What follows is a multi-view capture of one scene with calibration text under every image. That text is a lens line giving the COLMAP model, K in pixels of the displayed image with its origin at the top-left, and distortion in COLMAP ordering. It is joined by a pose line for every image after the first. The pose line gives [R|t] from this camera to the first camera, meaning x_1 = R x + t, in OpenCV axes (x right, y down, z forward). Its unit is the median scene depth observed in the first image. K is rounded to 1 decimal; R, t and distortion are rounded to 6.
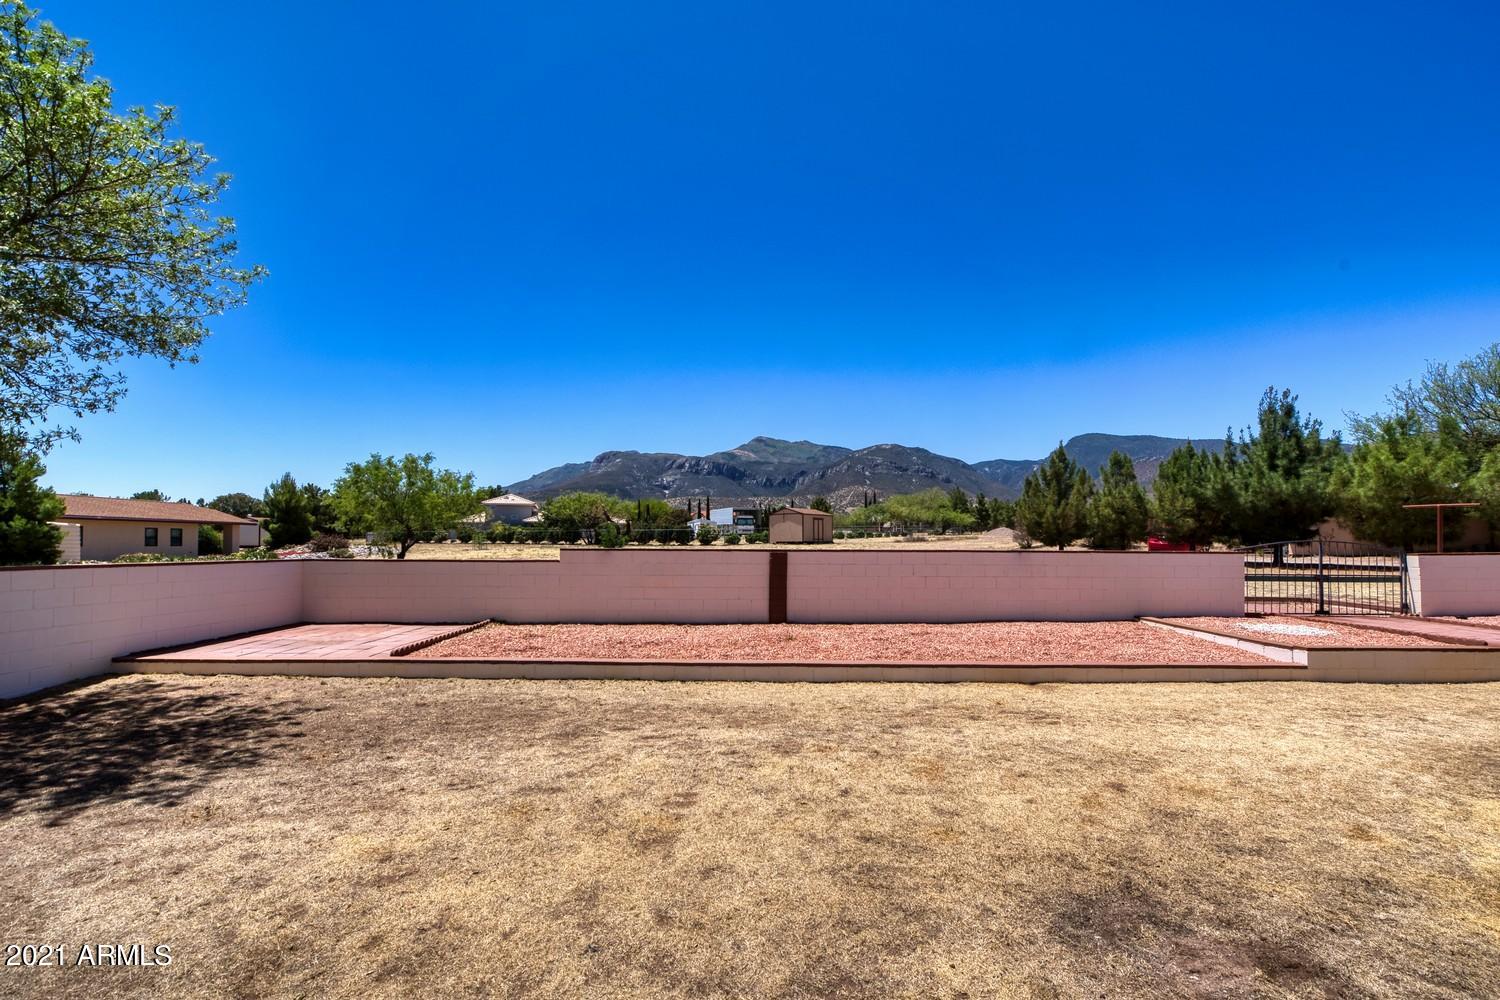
lens RADIAL K [[639.7, 0, 740.7], [0, 639.7, 495.9], [0, 0, 1]] dist [-0.001657, -0.000344]
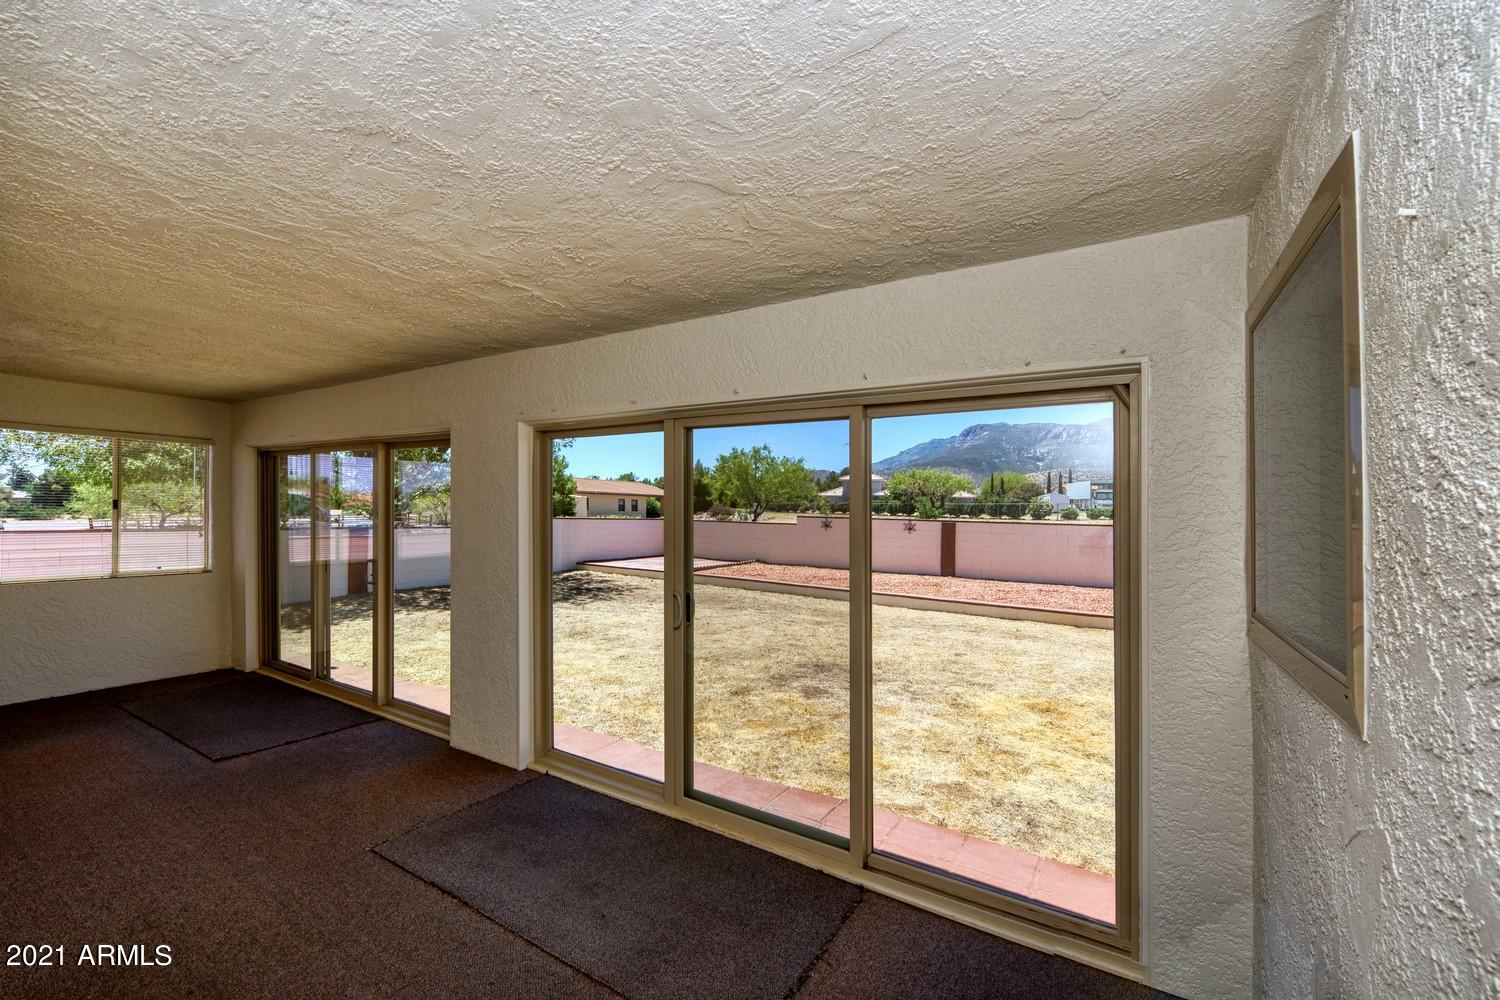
lens RADIAL K [[639.7, 0, 755.9], [0, 639.7, 506.0], [0, 0, 1]] dist [-0.001657, -0.000344]
pose [[0.844569, 0.012710, -0.535295, 0.211136], [0.018234, 0.998456, 0.052476, -0.010066], [0.535136, -0.054080, 0.843033, -0.149879]]
